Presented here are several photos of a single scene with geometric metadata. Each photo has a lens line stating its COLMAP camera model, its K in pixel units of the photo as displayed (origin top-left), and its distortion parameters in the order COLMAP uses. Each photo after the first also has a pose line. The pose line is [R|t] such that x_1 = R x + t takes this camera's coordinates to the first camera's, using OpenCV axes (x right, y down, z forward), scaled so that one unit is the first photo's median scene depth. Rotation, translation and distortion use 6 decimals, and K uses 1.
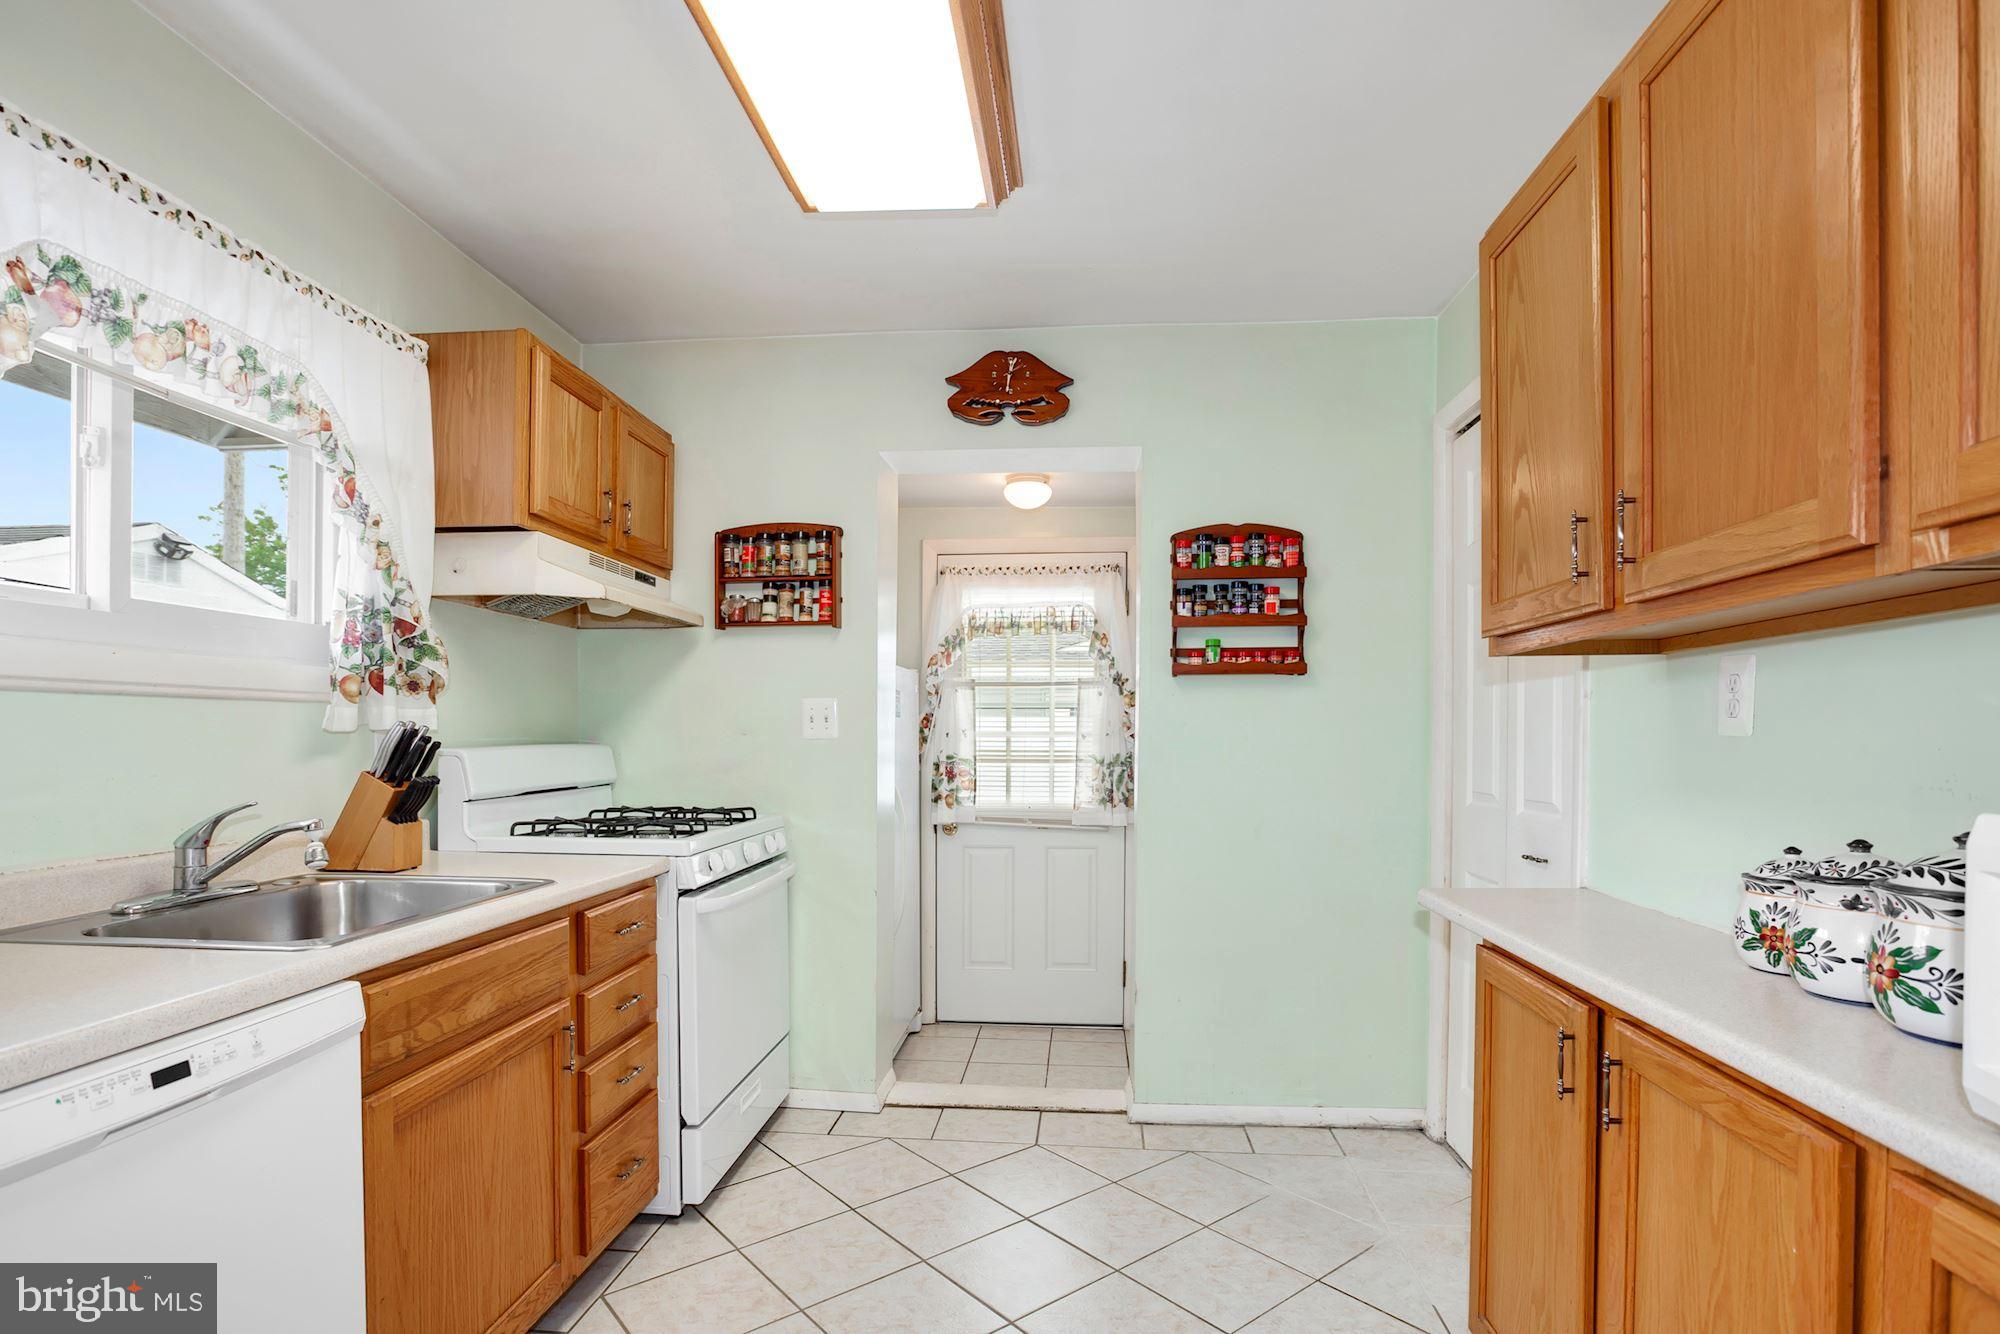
lens RADIAL K [[993.8, 0, 1007.1], [0, 993.8, 772.9], [0, 0, 1]] dist [-0.066323, 0.019029]
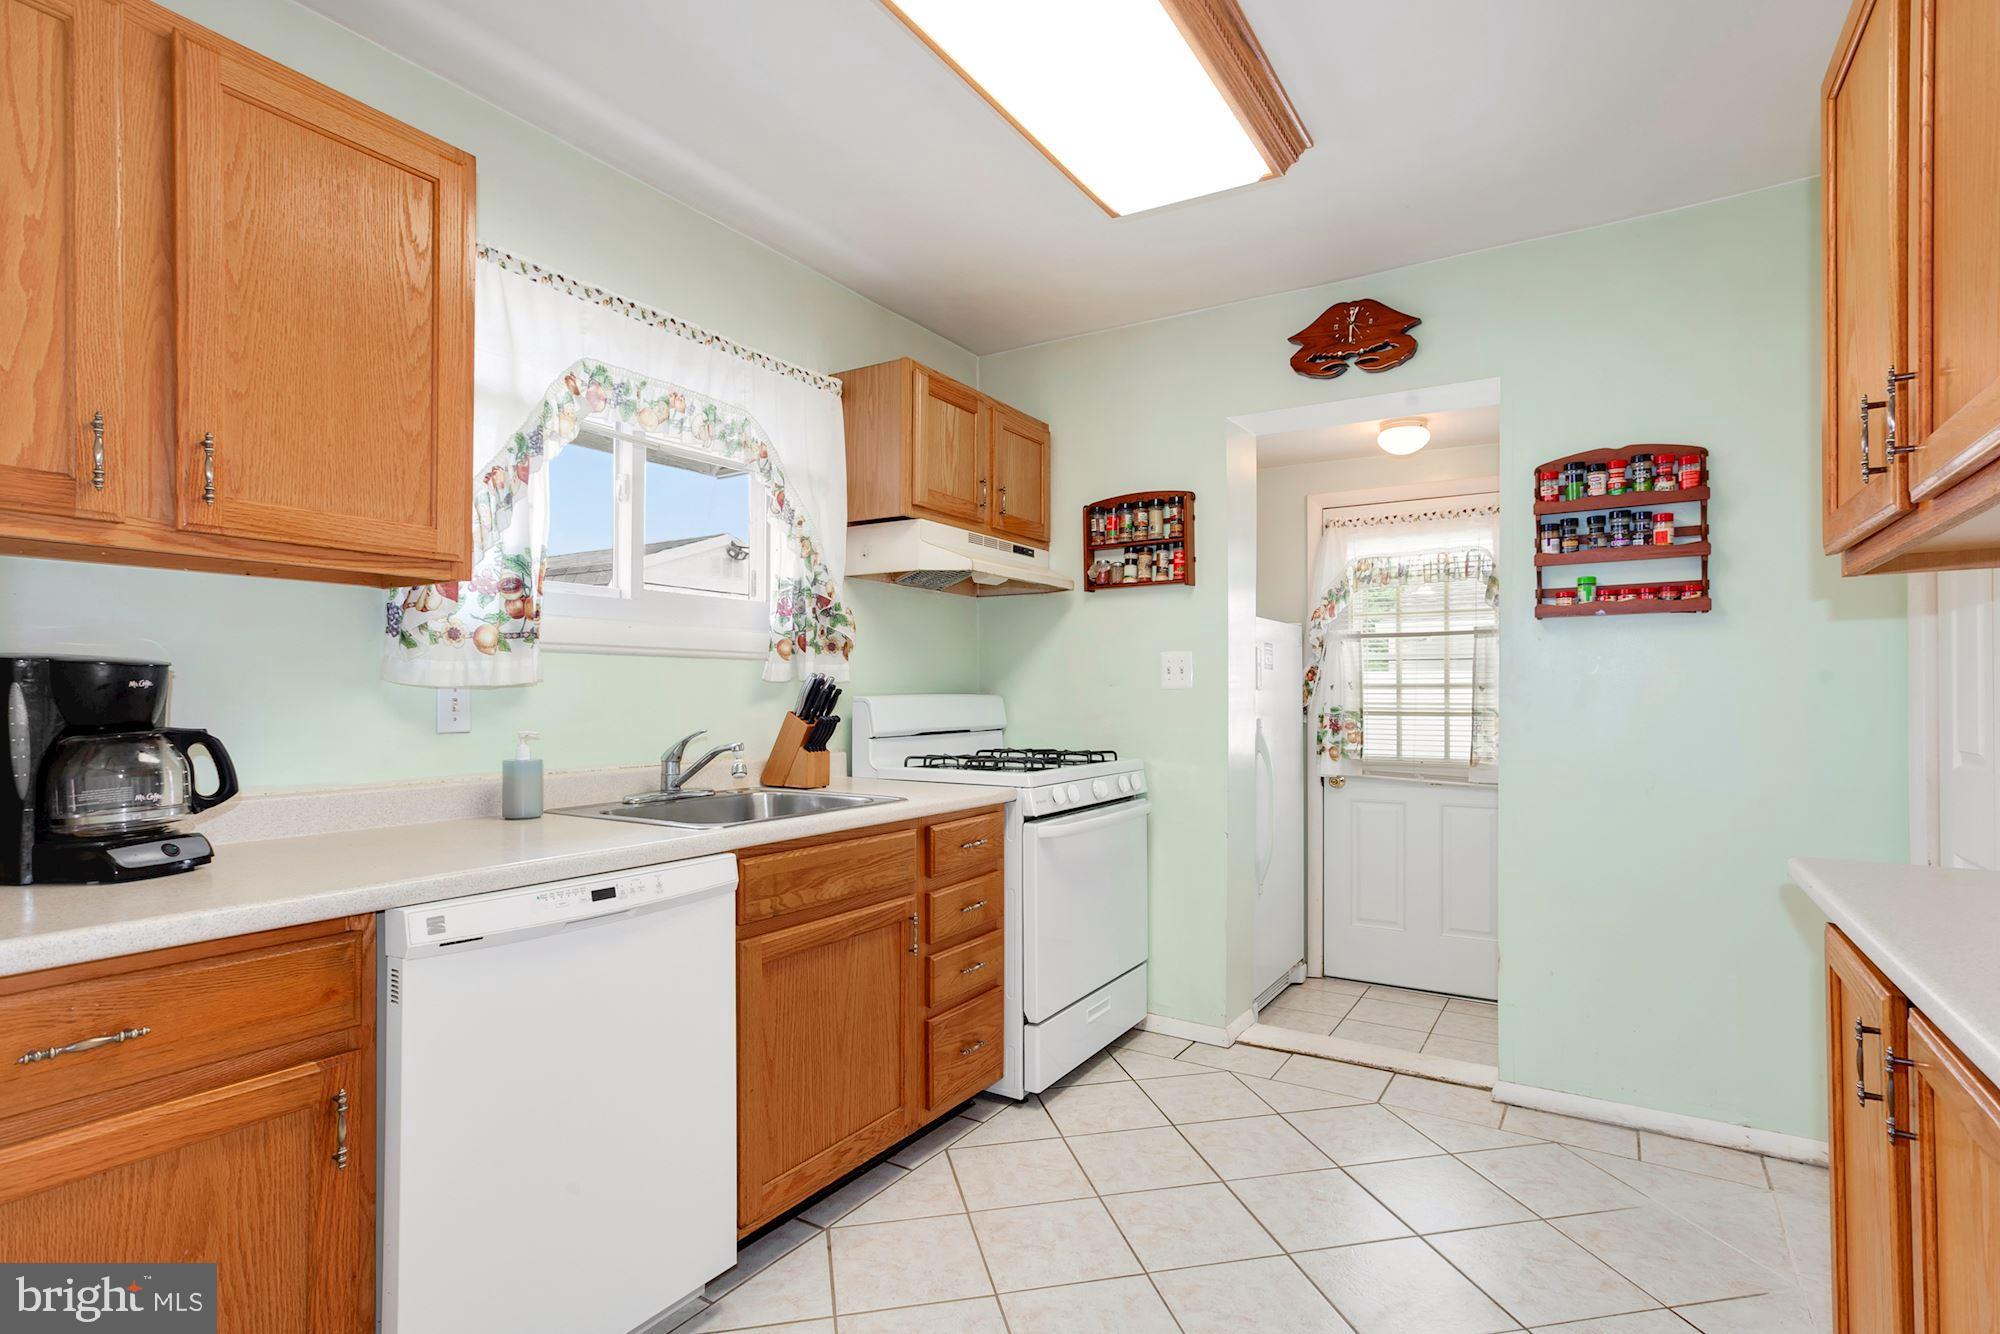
lens RADIAL K [[995.4, 0, 1011.3], [0, 995.4, 719.7], [0, 0, 1]] dist [-0.060700, 0.023986]
pose [[0.885207, 0.006663, -0.465150, 0.179355], [-0.014351, 0.999813, -0.012987, 0.017826], [0.464976, 0.018172, 0.885137, -0.044142]]
